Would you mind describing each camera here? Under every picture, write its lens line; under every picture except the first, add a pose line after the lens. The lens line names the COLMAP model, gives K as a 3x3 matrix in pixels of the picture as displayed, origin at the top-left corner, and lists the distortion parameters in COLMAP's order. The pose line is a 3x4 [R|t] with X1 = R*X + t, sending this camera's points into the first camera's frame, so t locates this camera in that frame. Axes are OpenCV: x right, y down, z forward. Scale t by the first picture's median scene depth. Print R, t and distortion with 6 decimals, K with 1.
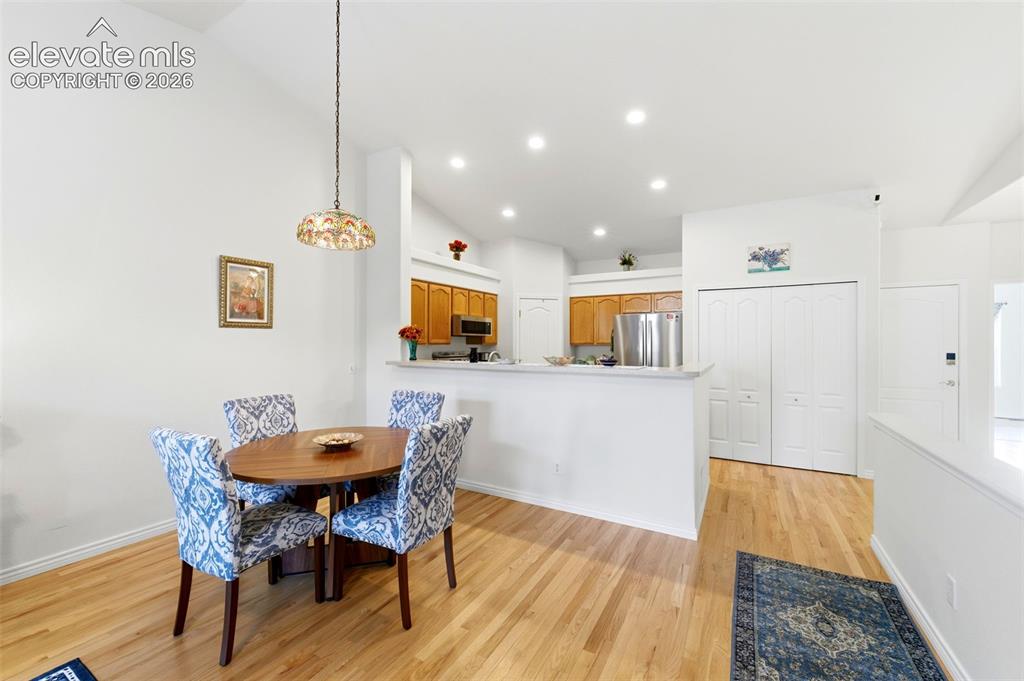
lens RADIAL K [[414.7, 0, 508.2], [0, 414.7, 341.4], [0, 0, 1]] dist [0.000498, -0.000037]
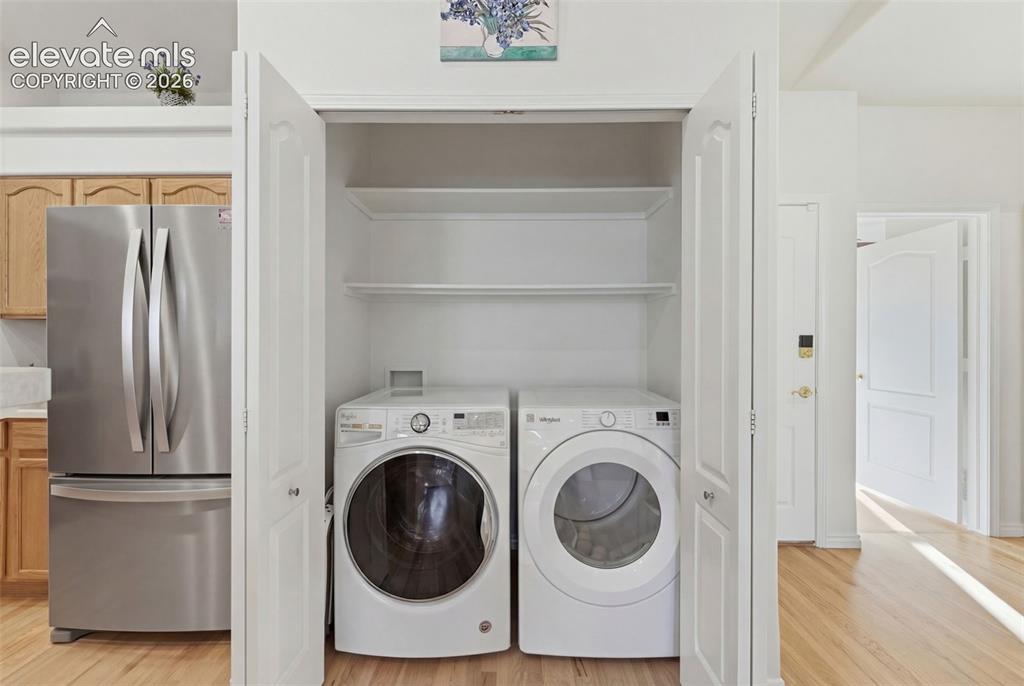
lens RADIAL K [[414.7, 0, 499.3], [0, 414.7, 342.8], [0, 0, 1]] dist [0.000498, -0.000037]
pose [[0.871574, -0.000490, 0.490264, 0.624198], [-0.004295, 0.999953, 0.008635, 0.046018], [-0.490246, -0.009632, 0.871531, 0.956527]]
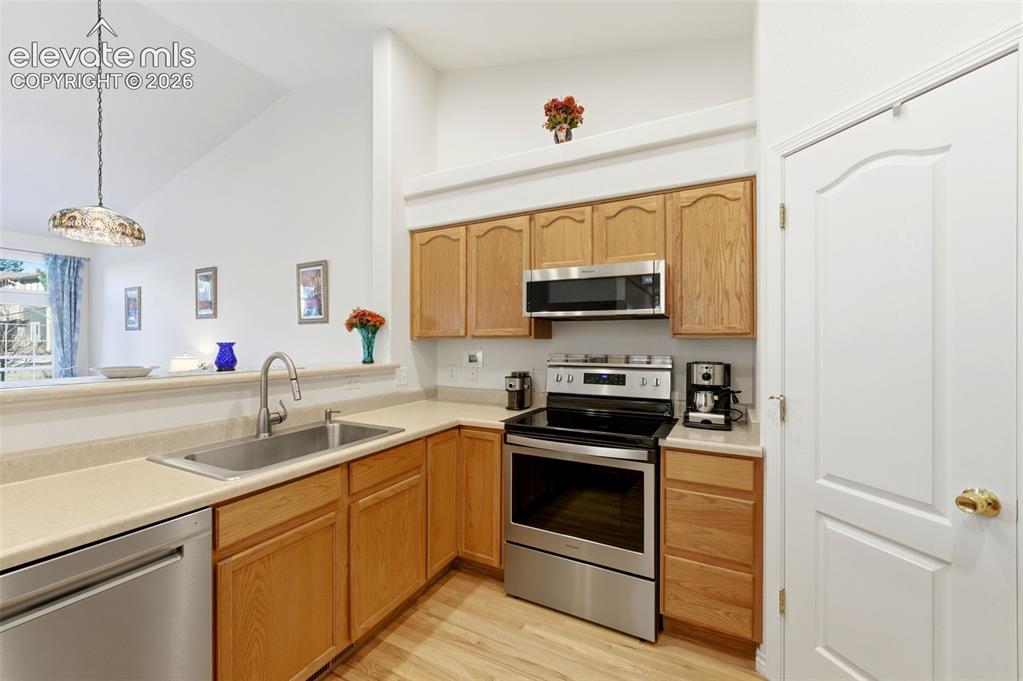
lens RADIAL K [[414.3, 0, 507.4], [0, 414.3, 341.3], [0, 0, 1]] dist [0.000498, -0.000037]
pose [[0.034217, -0.000898, -0.999414, 0.480426], [0.002553, 0.999996, -0.000811, 0.015651], [0.999411, -0.002523, 0.034219, 1.442854]]
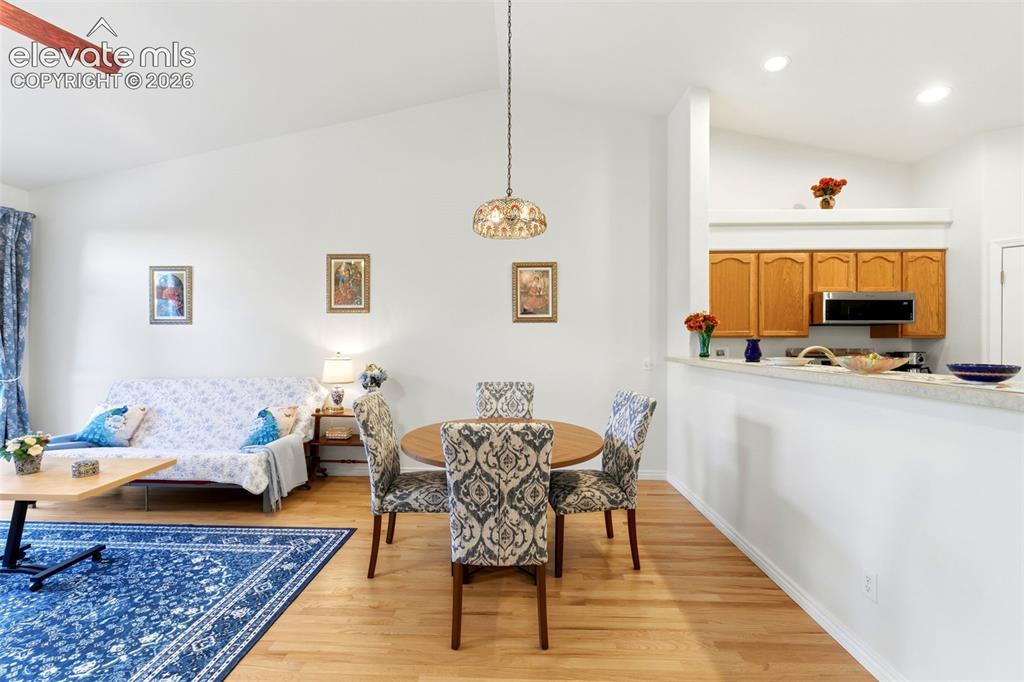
lens RADIAL K [[414.7, 0, 506.4], [0, 414.7, 343.1], [0, 0, 1]] dist [0.000498, -0.000037]
pose [[0.470655, 0.002864, -0.882313, 0.334284], [0.001407, 0.999991, 0.003996, 0.018786], [0.882316, -0.003122, 0.470647, 0.383292]]
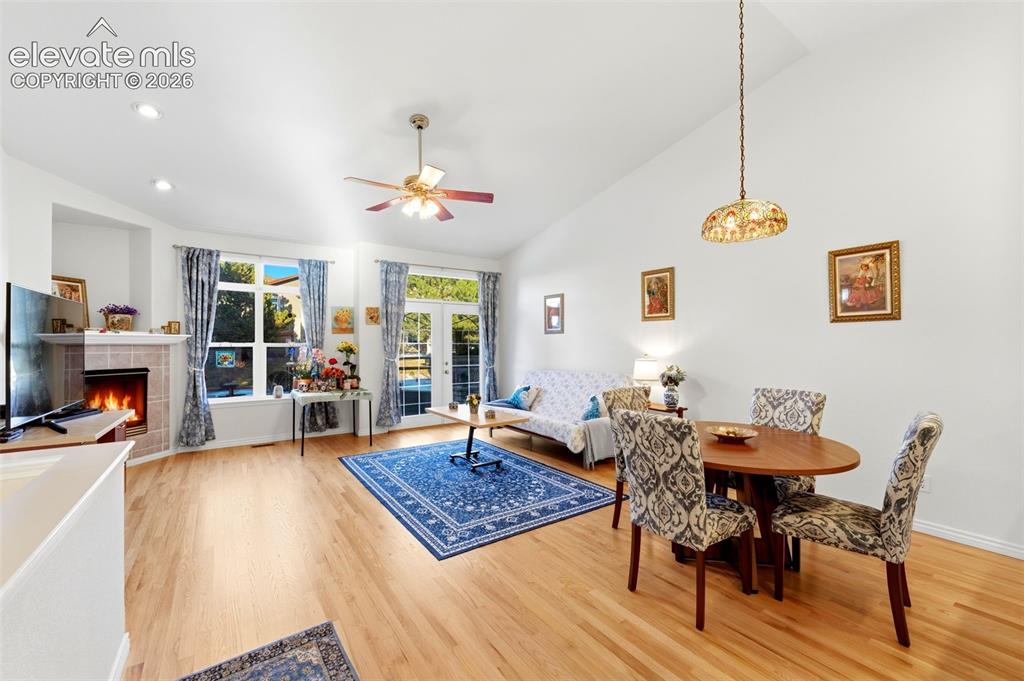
lens RADIAL K [[414.7, 0, 506.9], [0, 414.7, 341.6], [0, 0, 1]] dist [0.000498, -0.000037]
pose [[-0.430099, -0.006565, -0.902758, 0.516903], [0.003504, 0.999954, -0.008941, 0.016971], [0.902775, -0.007009, -0.430056, 0.667198]]
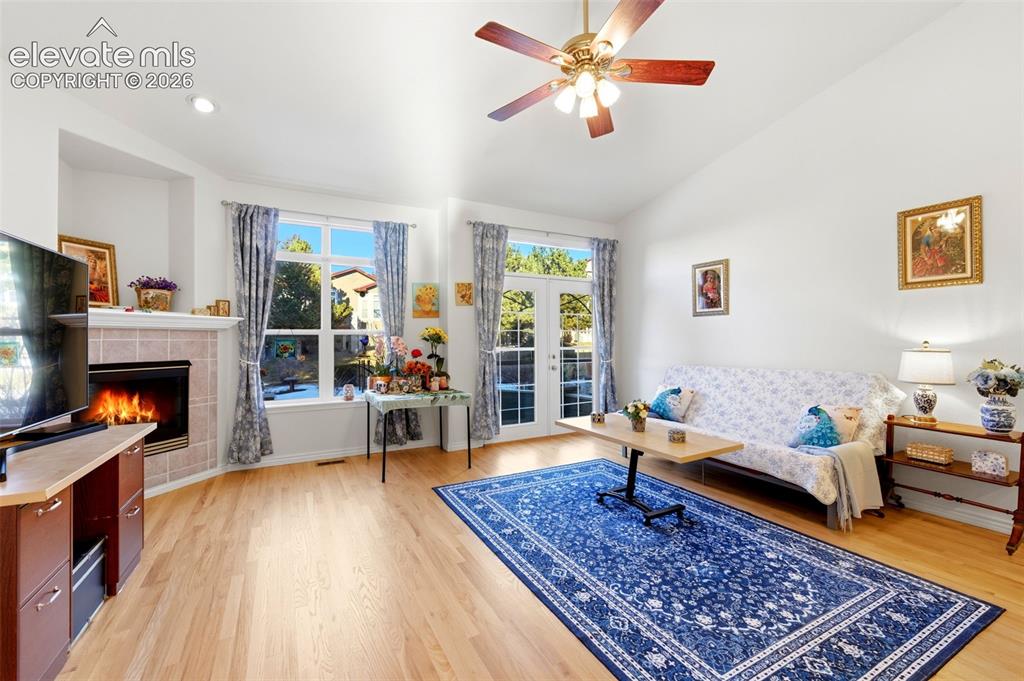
lens RADIAL K [[414.7, 0, 505.2], [0, 414.7, 336.1], [0, 0, 1]] dist [0.000498, -0.000037]
pose [[-0.528954, -0.006732, -0.848624, 0.264132], [0.005030, 0.999926, -0.011067, 0.040703], [0.848636, -0.010122, -0.528881, 0.245830]]
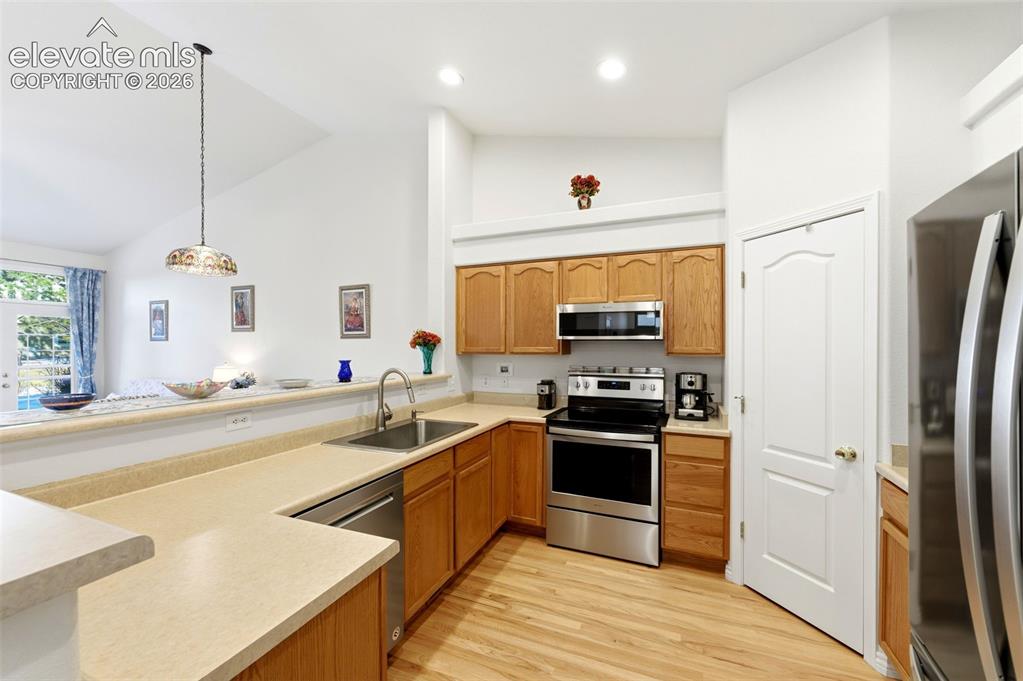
lens RADIAL K [[414.3, 0, 507.9], [0, 414.3, 346.1], [0, 0, 1]] dist [0.000498, -0.000037]
pose [[0.114943, 0.001799, -0.993370, 0.681458], [0.001704, 0.999997, 0.002008, -0.010483], [0.993371, -0.001924, 0.114940, 1.288826]]
